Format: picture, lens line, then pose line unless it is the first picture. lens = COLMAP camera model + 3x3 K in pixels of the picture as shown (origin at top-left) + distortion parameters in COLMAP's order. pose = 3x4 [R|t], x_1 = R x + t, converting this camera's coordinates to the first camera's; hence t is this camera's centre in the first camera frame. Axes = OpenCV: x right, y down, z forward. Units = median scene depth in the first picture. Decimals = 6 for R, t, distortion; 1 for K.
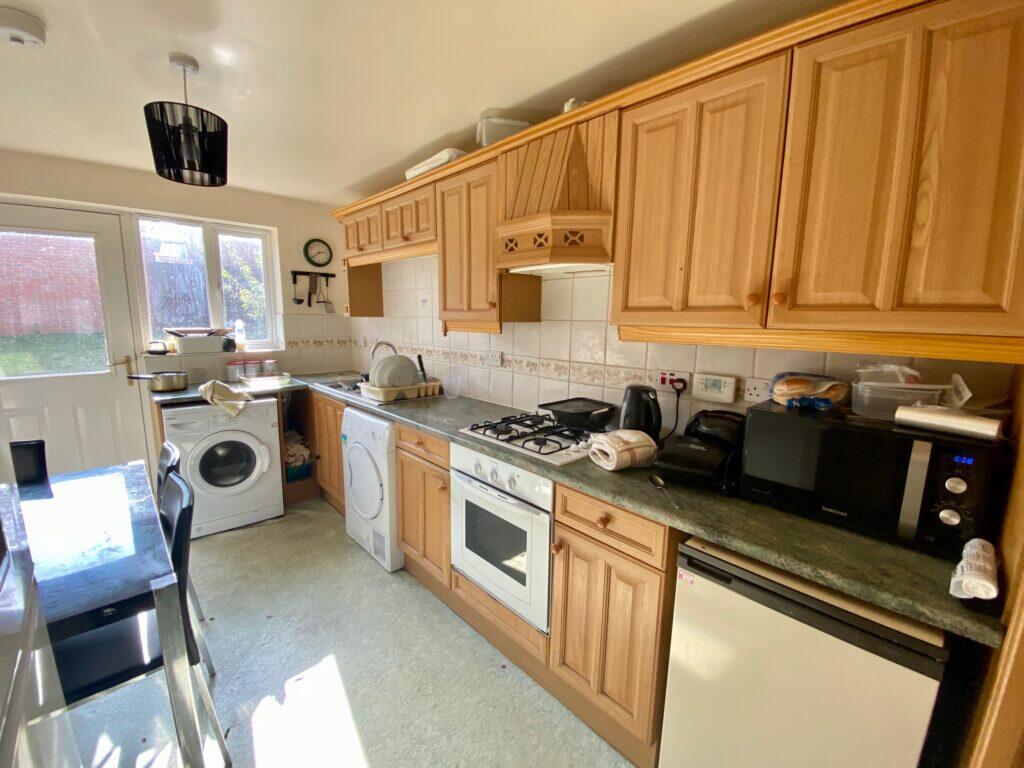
lens RADIAL K [[412.4, 0, 516.0], [0, 412.4, 379.4], [0, 0, 1]] dist [0.055410, -0.043399]
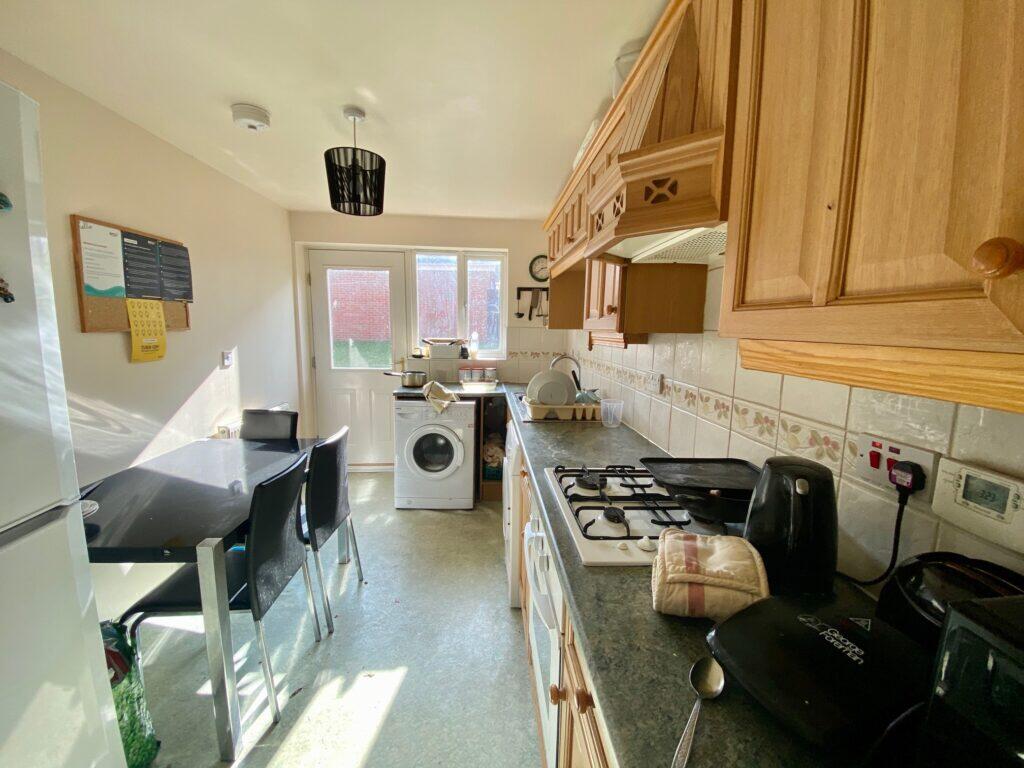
lens RADIAL K [[412.4, 0, 516.0], [0, 412.4, 379.4], [0, 0, 1]] dist [0.055410, -0.043399]
pose [[0.761521, 0.079472, -0.643250, 0.312086], [-0.101928, 0.994789, 0.002234, -0.042252], [0.640076, 0.063864, 0.765653, 0.344447]]
